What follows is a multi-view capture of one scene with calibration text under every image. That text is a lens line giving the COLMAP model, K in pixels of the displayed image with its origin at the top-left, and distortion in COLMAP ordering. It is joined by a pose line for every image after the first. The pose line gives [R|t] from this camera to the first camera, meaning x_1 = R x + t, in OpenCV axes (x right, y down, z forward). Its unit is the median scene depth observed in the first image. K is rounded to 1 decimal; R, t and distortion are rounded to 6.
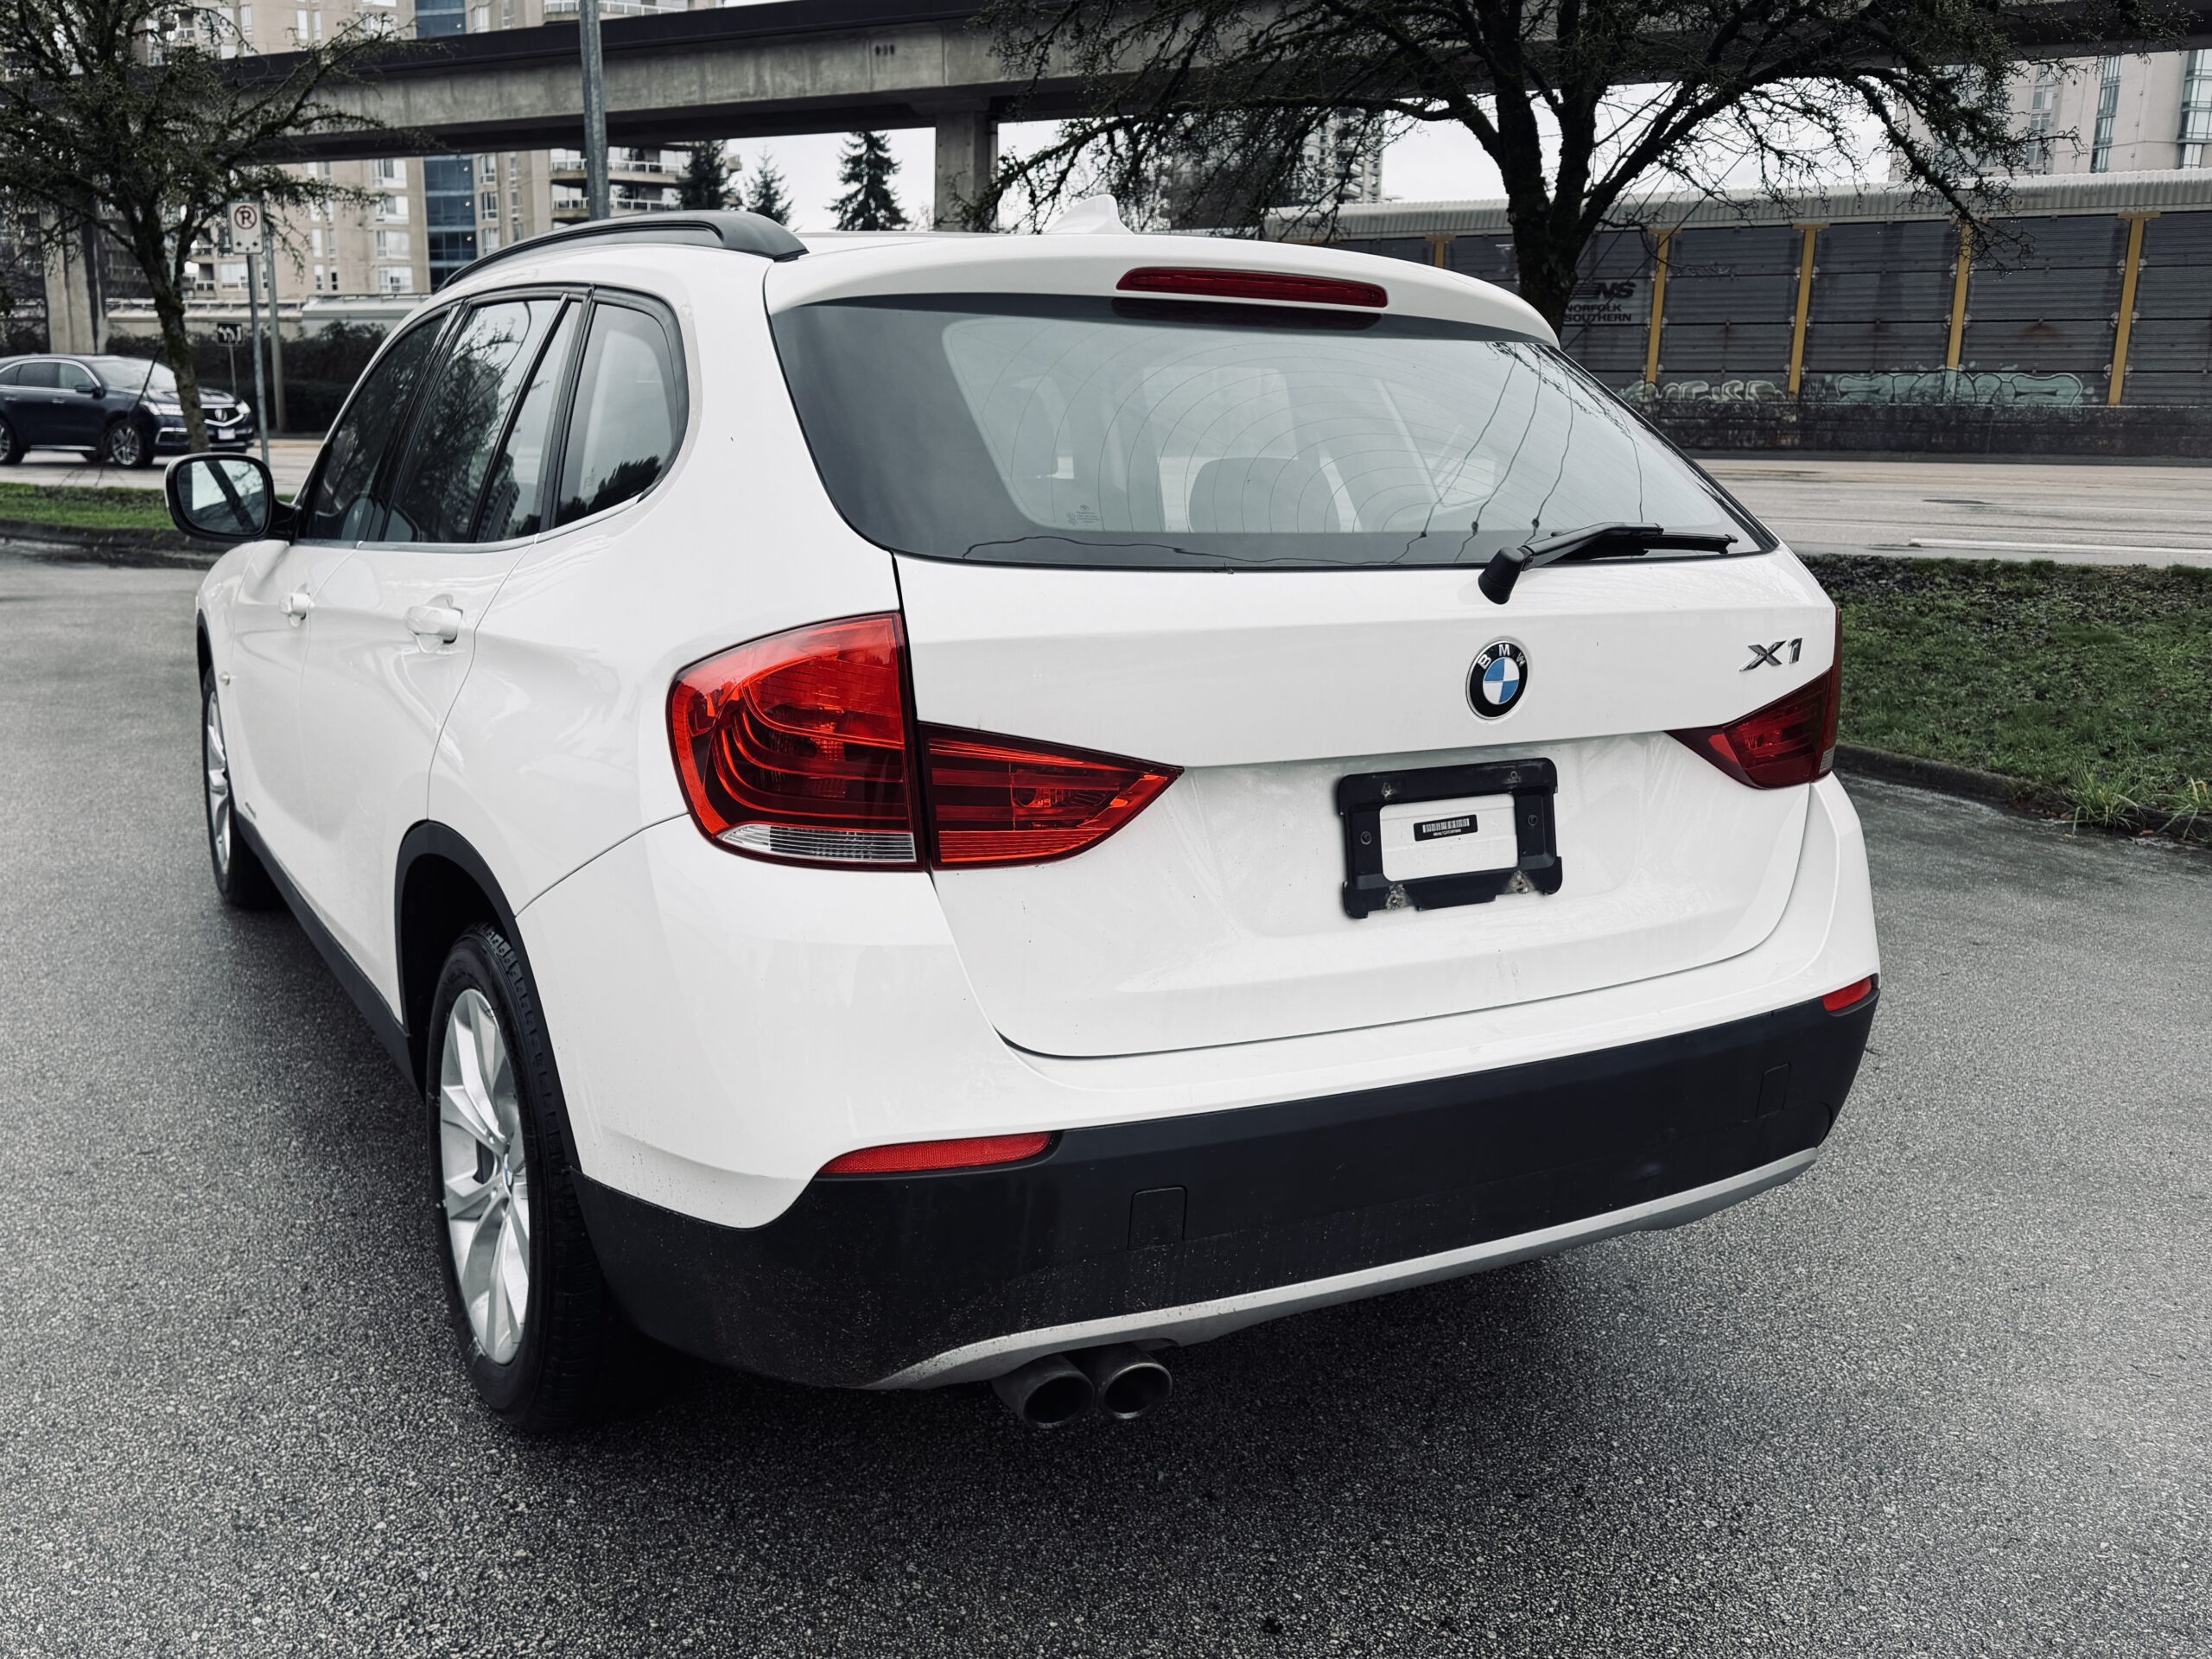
lens RADIAL K [[1836.0, 0, 1005.4], [0, 1836.0, 836.4], [0, 0, 1]] dist [0.065927, -0.091543]
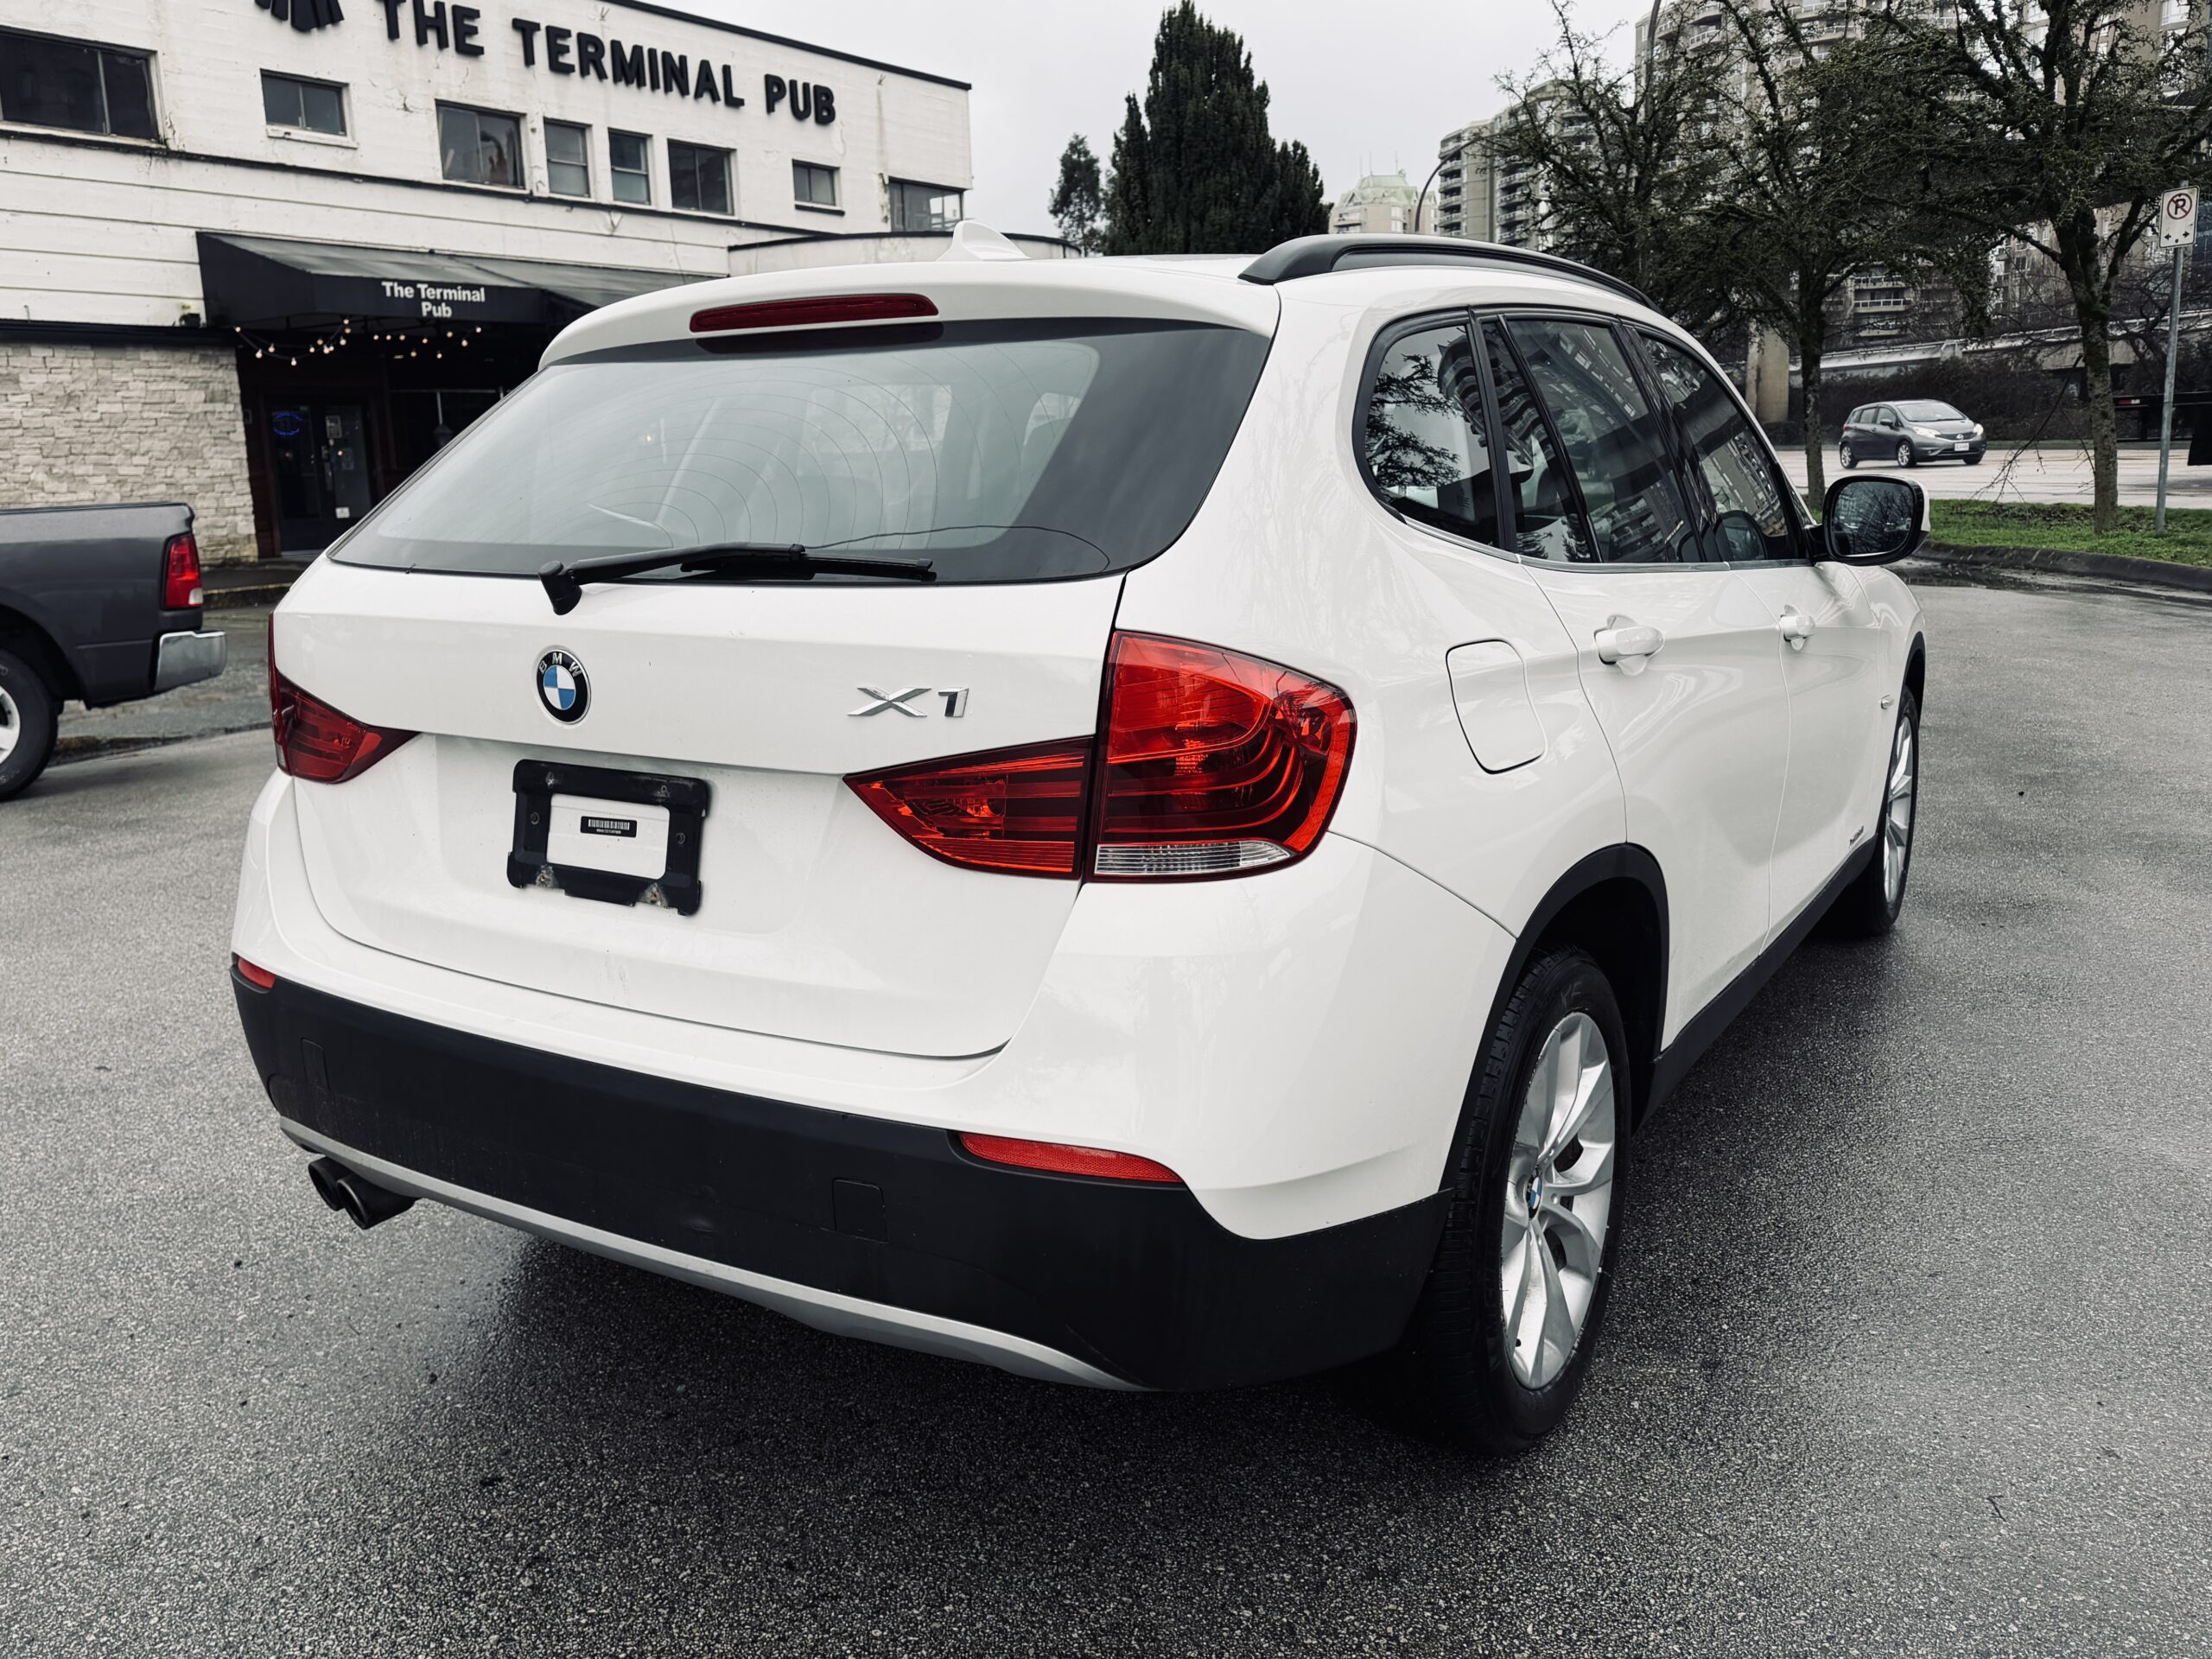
lens RADIAL K [[1876.3, 0, 1016.6], [0, 1876.3, 827.7], [0, 0, 1]] dist [0.009108, -0.001528]
pose [[0.464172, 0.146671, -0.873517, 0.084505], [-0.160207, 0.983831, 0.080062, -0.008382], [0.871136, 0.102781, 0.480165, 0.045240]]
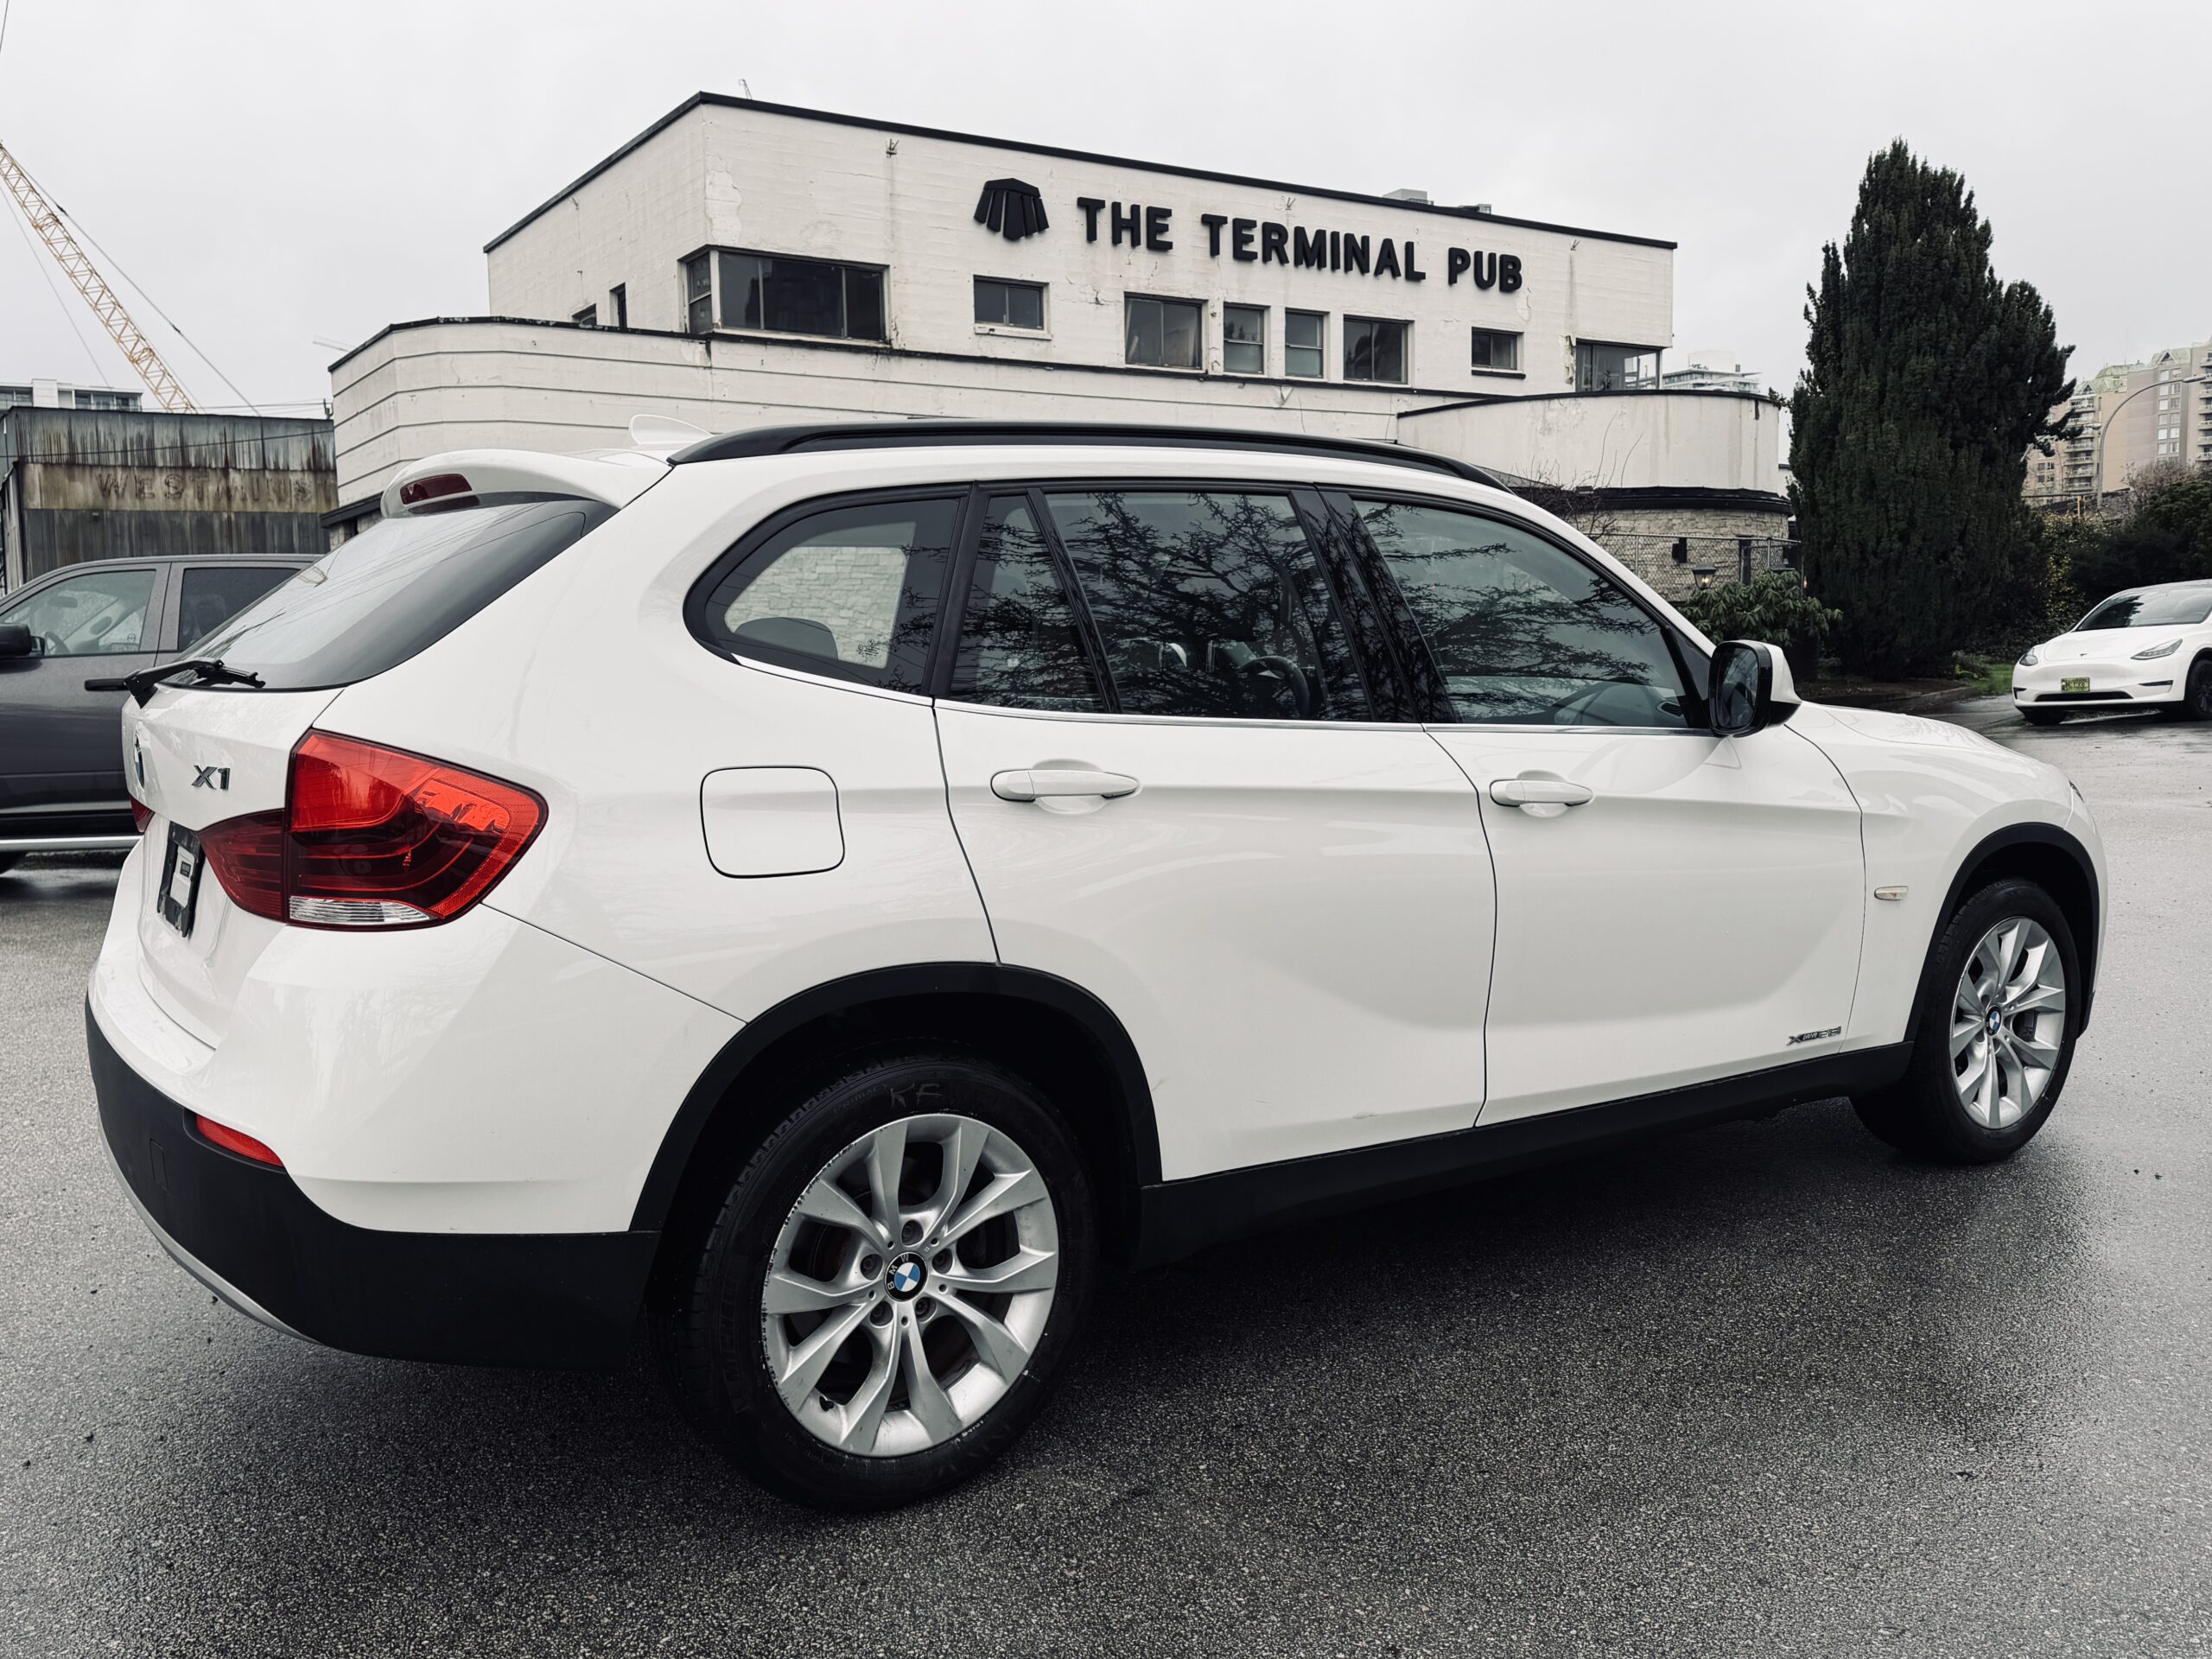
lens RADIAL K [[1836.0, 0, 1005.4], [0, 1836.0, 836.4], [0, 0, 1]] dist [0.065927, -0.091543]
pose [[0.062722, 0.099232, -0.993086, 0.110084], [-0.209407, 0.974204, 0.084119, -0.018358], [0.975815, 0.202683, 0.081884, 0.098348]]
